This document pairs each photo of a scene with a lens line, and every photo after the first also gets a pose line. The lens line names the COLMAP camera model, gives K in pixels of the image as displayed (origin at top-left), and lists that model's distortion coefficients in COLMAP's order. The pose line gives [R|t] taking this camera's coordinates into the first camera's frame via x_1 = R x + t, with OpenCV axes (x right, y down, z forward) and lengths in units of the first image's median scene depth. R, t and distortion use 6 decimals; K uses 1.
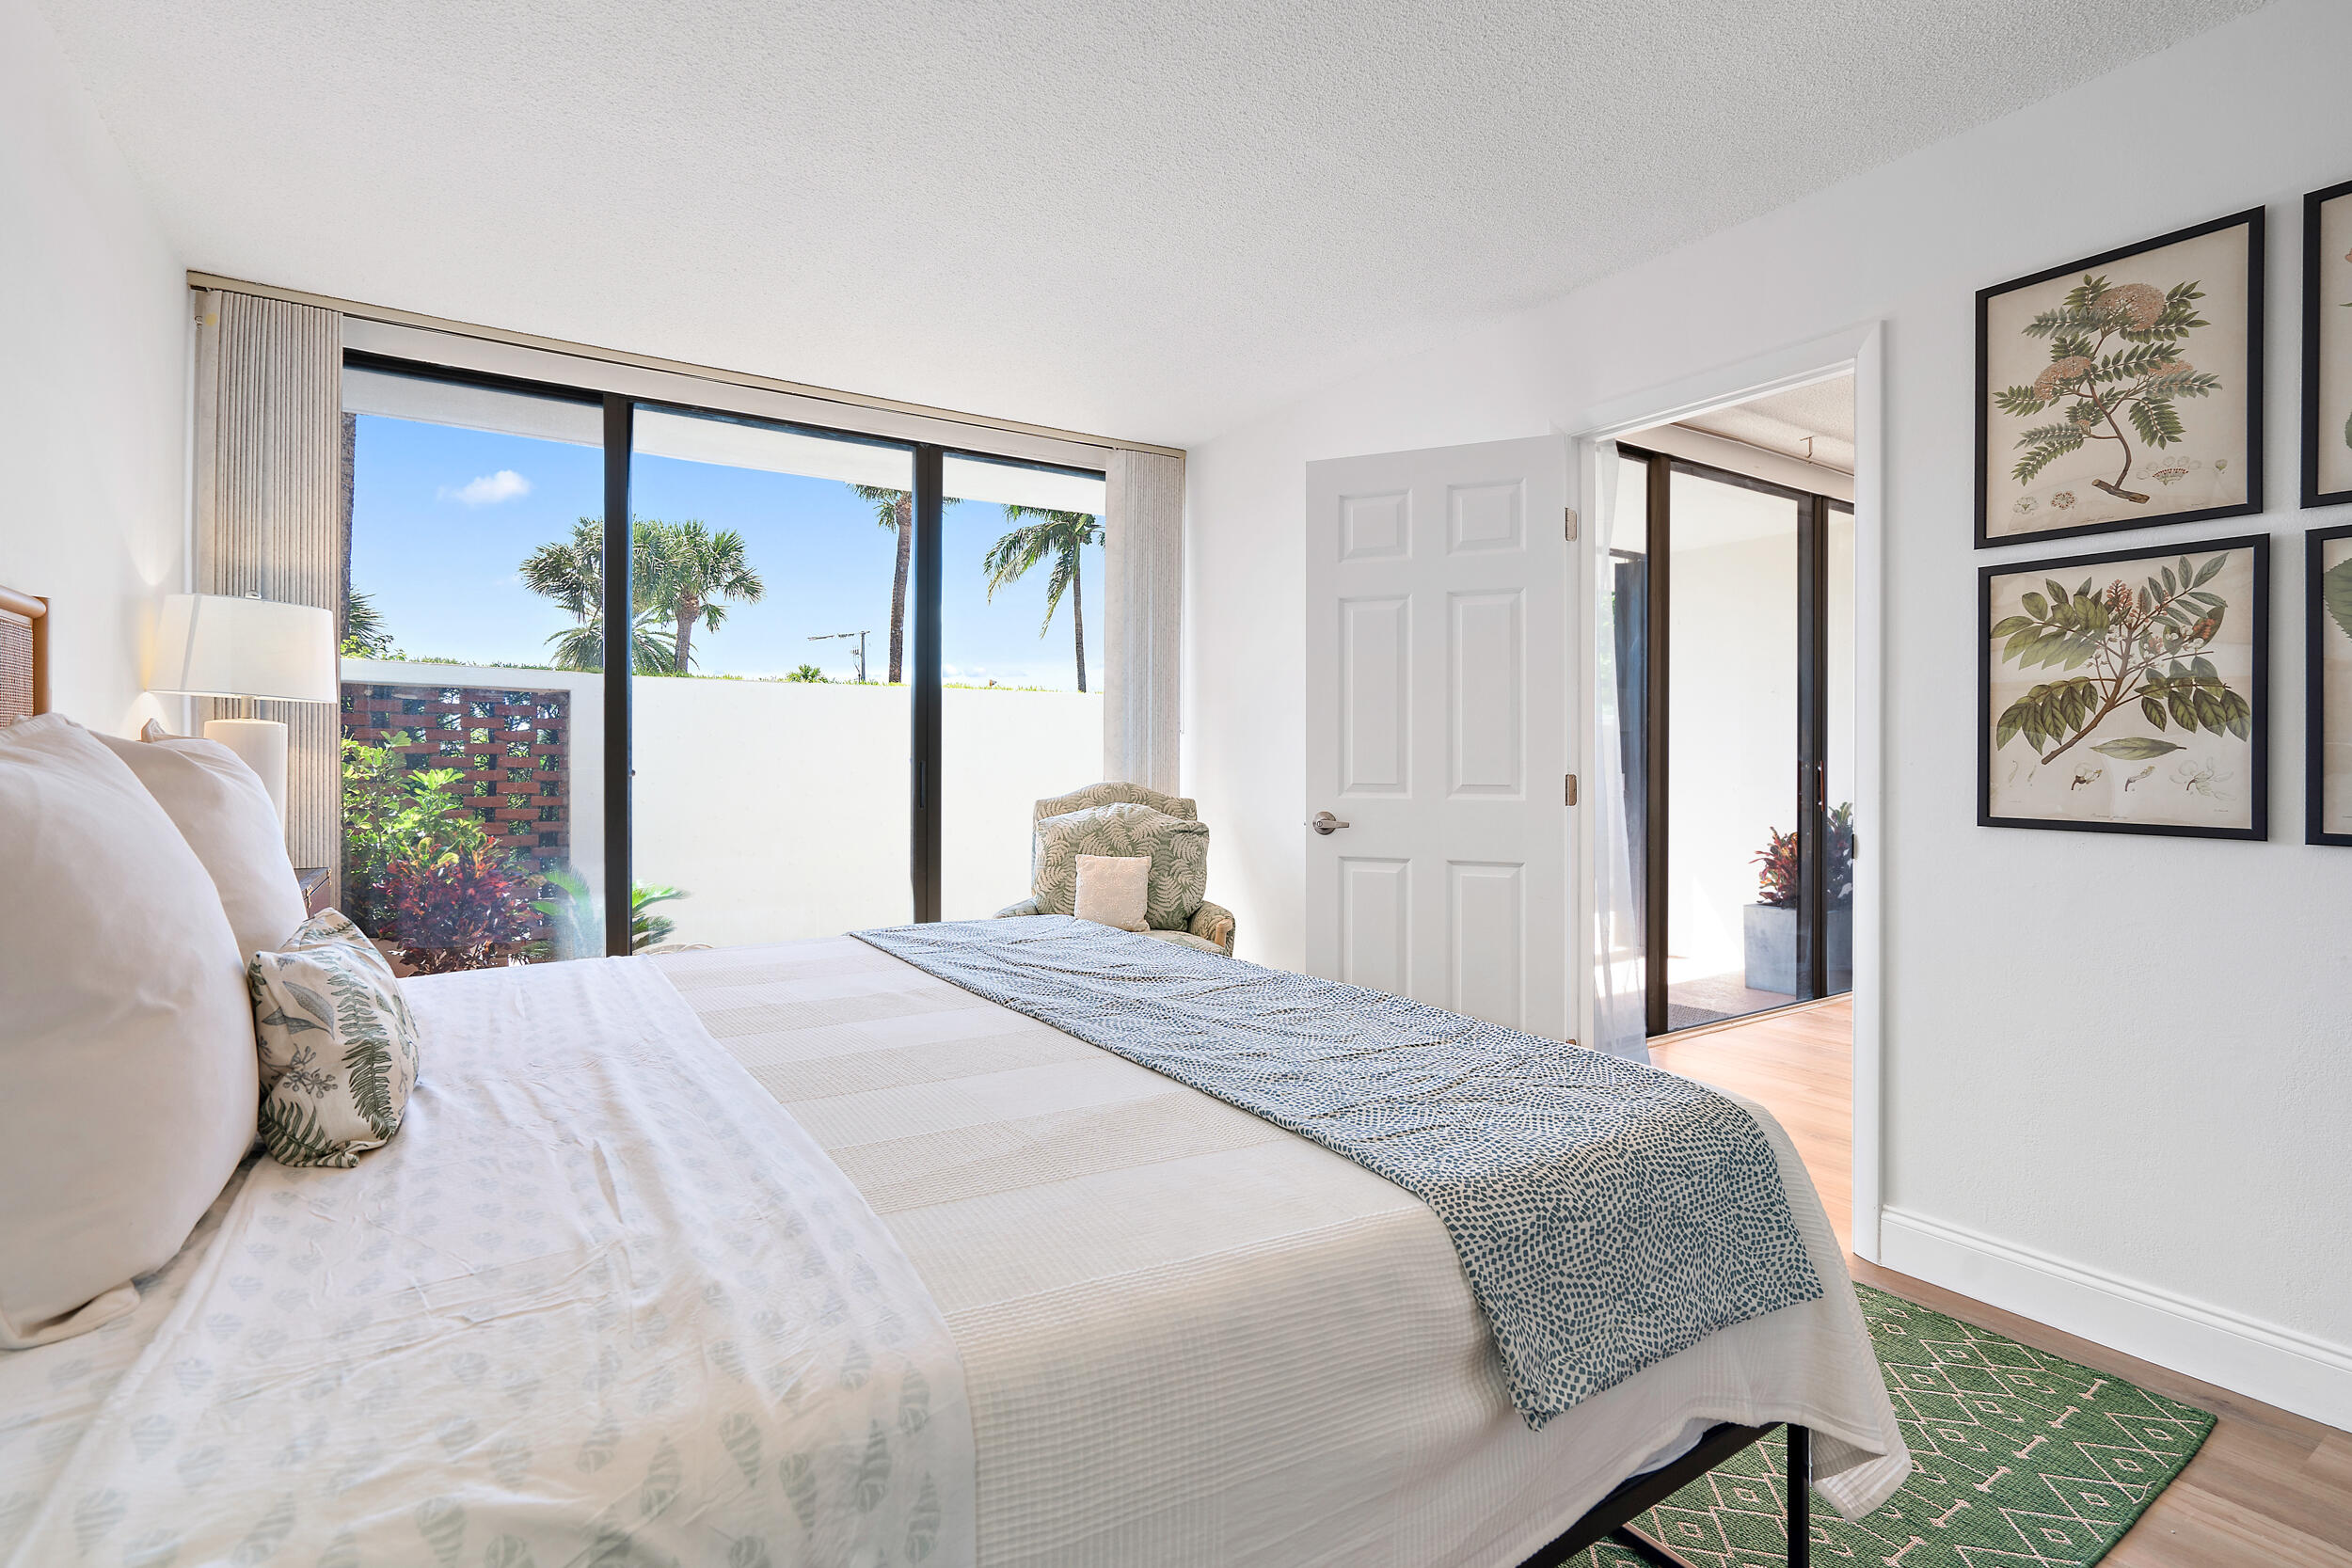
lens RADIAL K [[1077.1, 0, 1179.5], [0, 1077.1, 778.4], [0, 0, 1]] dist [-0.001341, 0.000449]
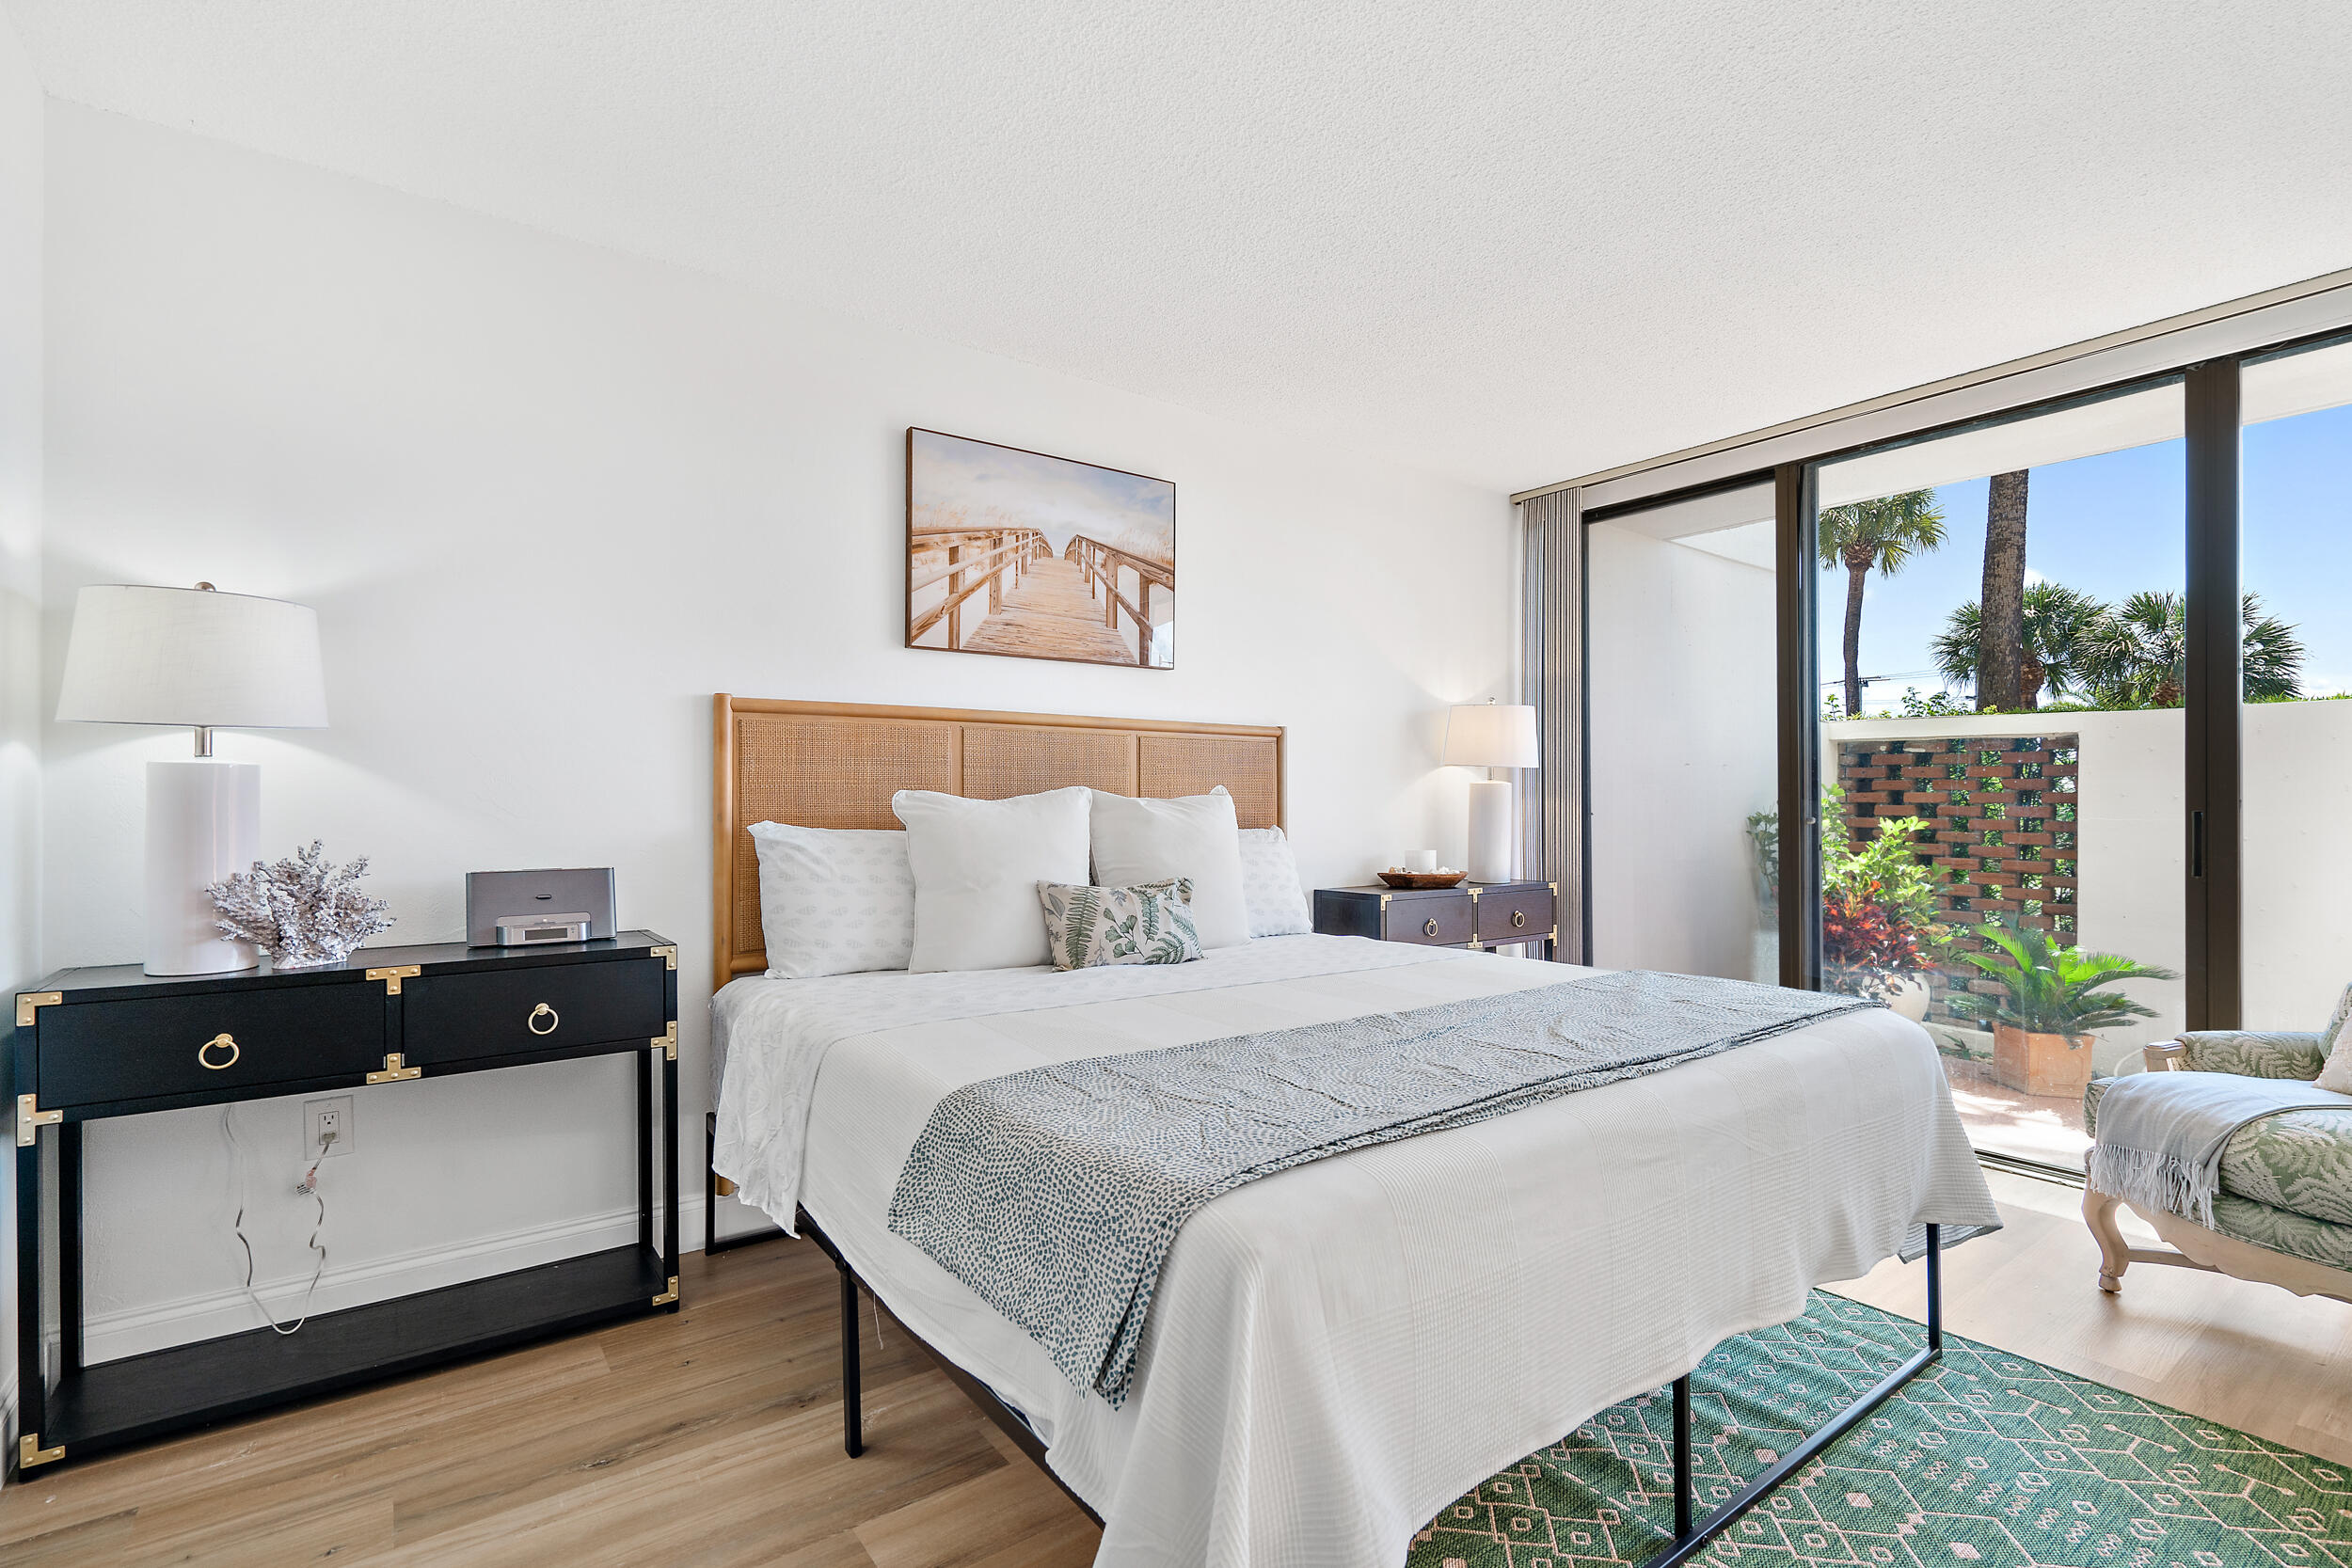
lens RADIAL K [[1077.1, 0, 1179.5], [0, 1077.1, 778.4], [0, 0, 1]] dist [-0.001341, 0.000449]
pose [[0.070000, -0.029233, -0.997119, 0.574071], [-0.019744, 0.999334, -0.030684, -0.001169], [0.997352, 0.021835, 0.069377, 0.389747]]
